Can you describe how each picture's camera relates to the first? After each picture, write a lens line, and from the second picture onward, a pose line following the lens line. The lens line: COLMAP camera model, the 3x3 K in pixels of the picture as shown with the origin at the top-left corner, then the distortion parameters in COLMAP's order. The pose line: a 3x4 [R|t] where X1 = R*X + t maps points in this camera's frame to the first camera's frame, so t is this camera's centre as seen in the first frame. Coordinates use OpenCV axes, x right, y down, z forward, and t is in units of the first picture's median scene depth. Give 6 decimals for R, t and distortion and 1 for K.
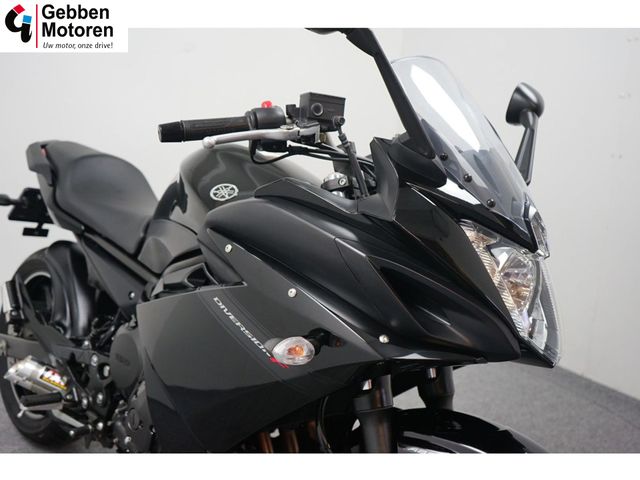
lens RADIAL K [[636.1, 0, 319.7], [0, 636.1, 236.8], [0, 0, 1]] dist [0.021231, 0.000000]
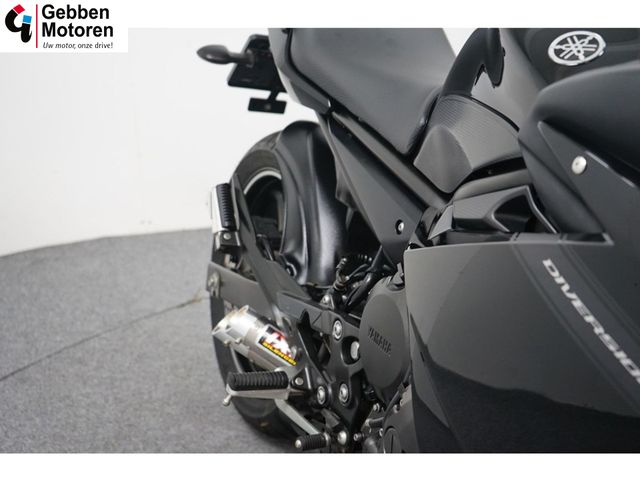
lens RADIAL K [[991.5, 0, 321.6], [0, 991.5, 238.8], [0, 0, 1]] dist [-0.025286, 0.000000]
pose [[0.924699, 0.077498, -0.372727, -0.030116], [-0.028214, 0.990319, 0.135911, -0.019126], [0.379651, -0.115161, 0.917934, 0.170992]]
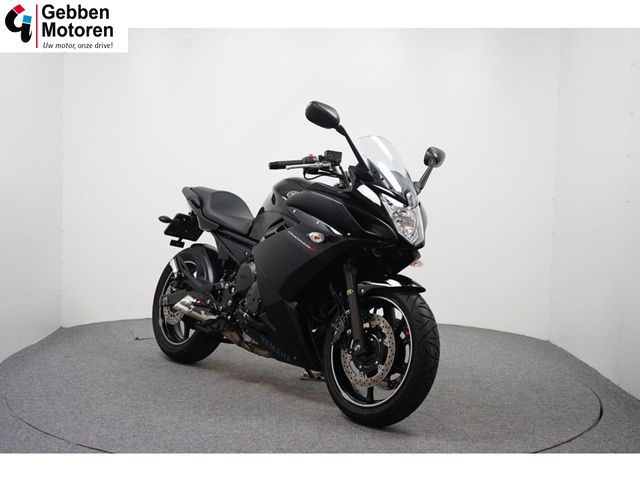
lens RADIAL K [[867.3, 0, 321.9], [0, 867.3, 244.8], [0, 0, 1]] dist [-0.000228, 0.000000]
pose [[0.994104, -0.002212, -0.108411, 0.270377], [-0.014375, 0.988279, -0.151979, 0.539373], [0.107477, 0.152641, 0.982420, -1.878916]]
